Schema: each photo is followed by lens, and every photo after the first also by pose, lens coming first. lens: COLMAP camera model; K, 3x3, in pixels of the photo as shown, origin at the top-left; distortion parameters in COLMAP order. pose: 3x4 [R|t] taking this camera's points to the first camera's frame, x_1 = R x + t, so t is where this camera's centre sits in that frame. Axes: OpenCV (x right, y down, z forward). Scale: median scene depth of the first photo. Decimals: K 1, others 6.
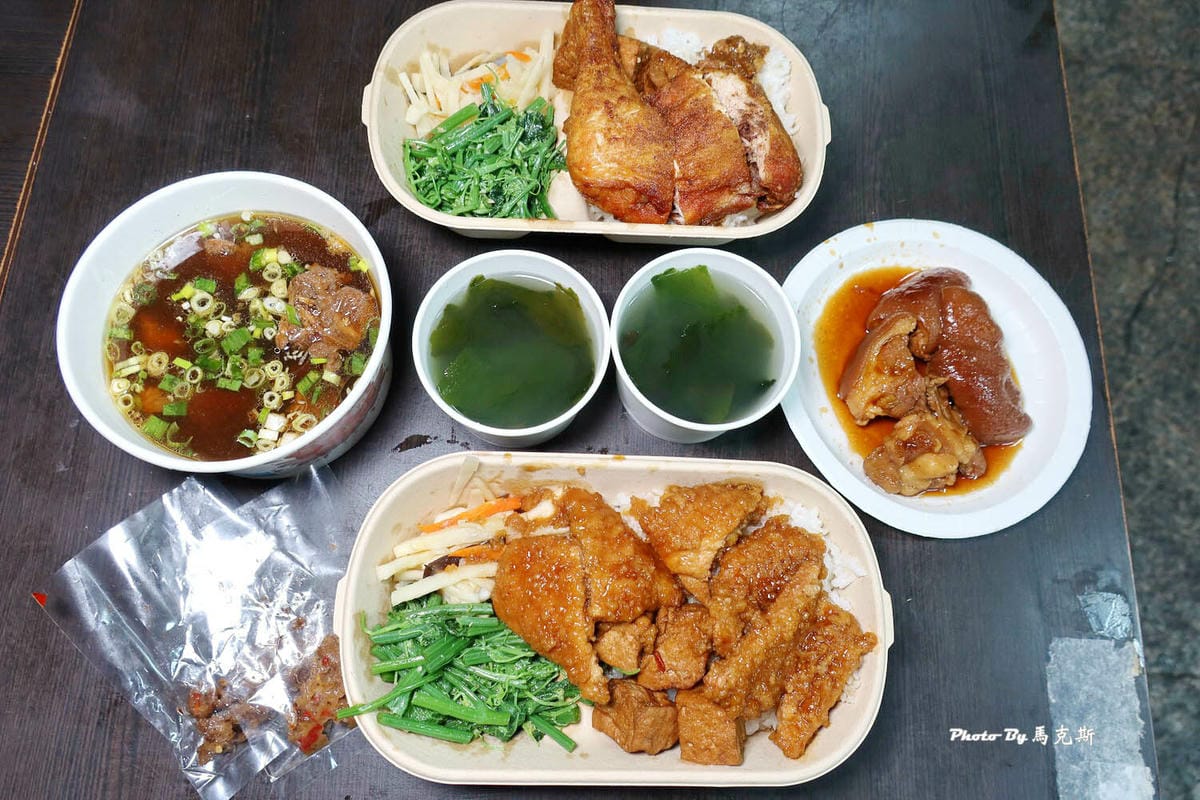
lens RADIAL K [[812.6, 0, 594.3], [0, 812.6, 398.6], [0, 0, 1]] dist [-0.024206, -0.001600]
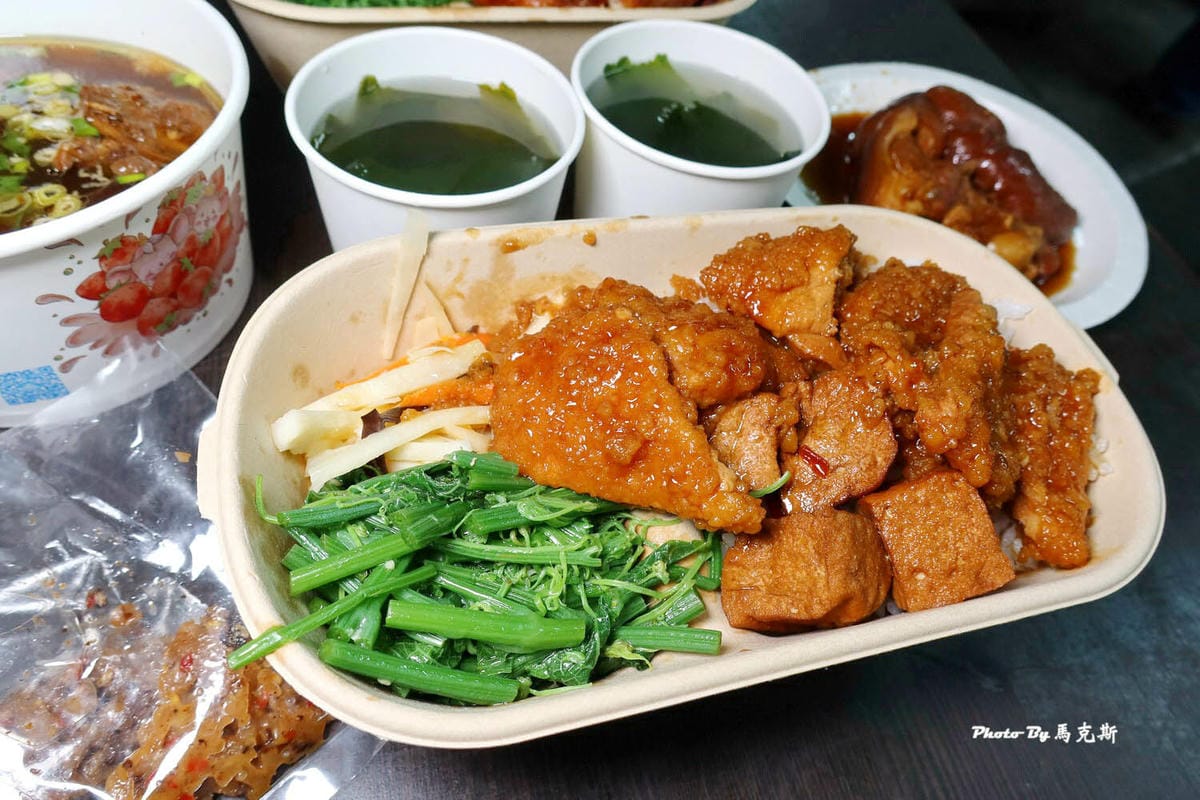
lens RADIAL K [[812.6, 0, 597.4], [0, 812.6, 407.1], [0, 0, 1]] dist [-0.024206, -0.001600]
pose [[0.958349, -0.171920, 0.228059, -0.160768], [0.233464, 0.931527, -0.278839, 0.350977], [-0.164505, 0.320469, 0.932865, 0.406828]]
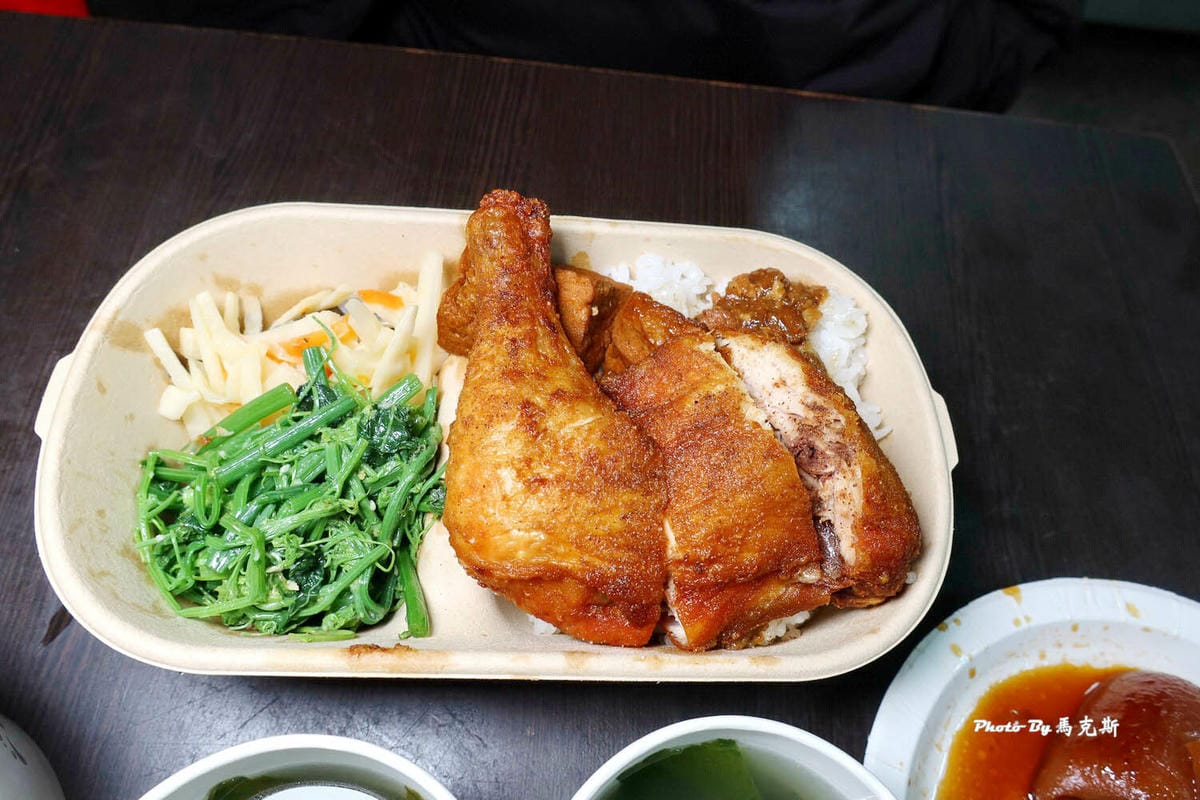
lens RADIAL K [[812.6, 0, 598.4], [0, 812.6, 396.4], [0, 0, 1]] dist [-0.024206, -0.001600]
pose [[0.999455, 0.008088, 0.032005, 0.042583], [-0.000834, 0.975398, -0.220448, -0.256674], [-0.033001, 0.220301, 0.974874, 0.508644]]
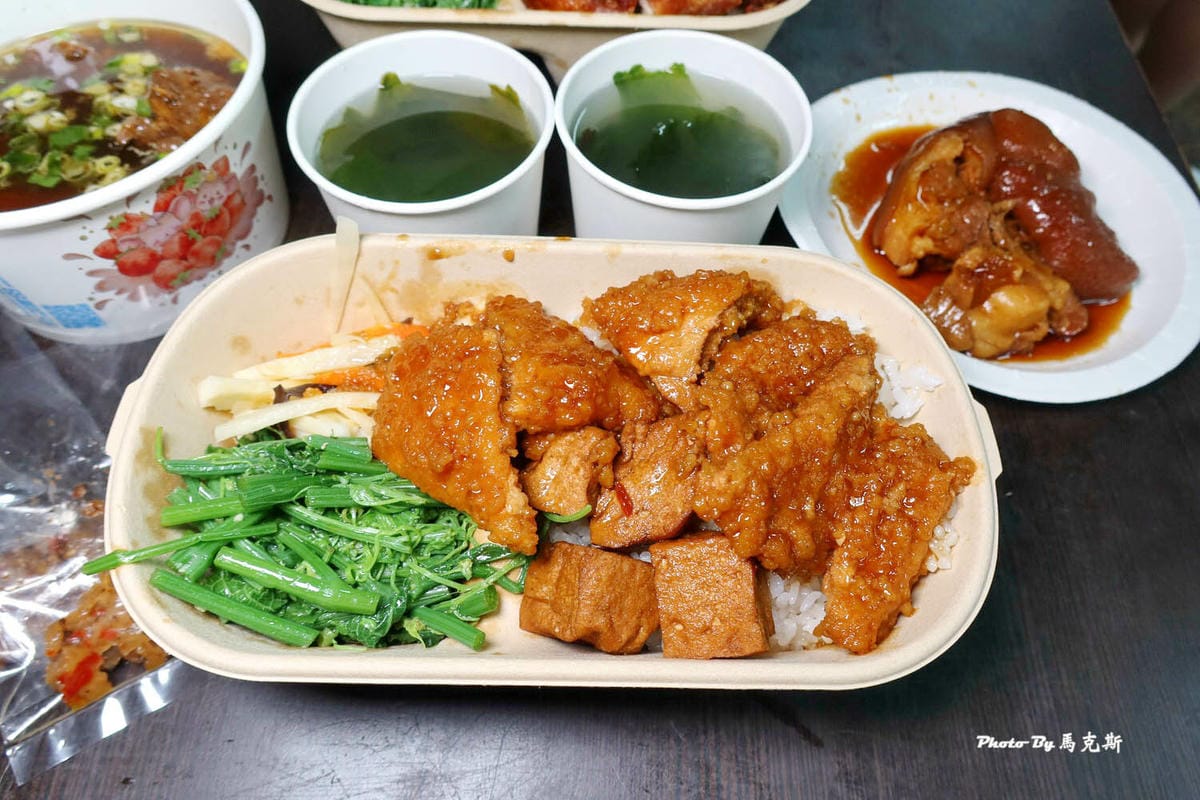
lens RADIAL K [[812.6, 0, 589.5], [0, 812.6, 404.9], [0, 0, 1]] dist [-0.024206, -0.001600]
pose [[0.999627, -0.017792, -0.020731, 0.058231], [0.012388, 0.971556, -0.236484, 0.340226], [0.024349, 0.236139, 0.971414, 0.325000]]
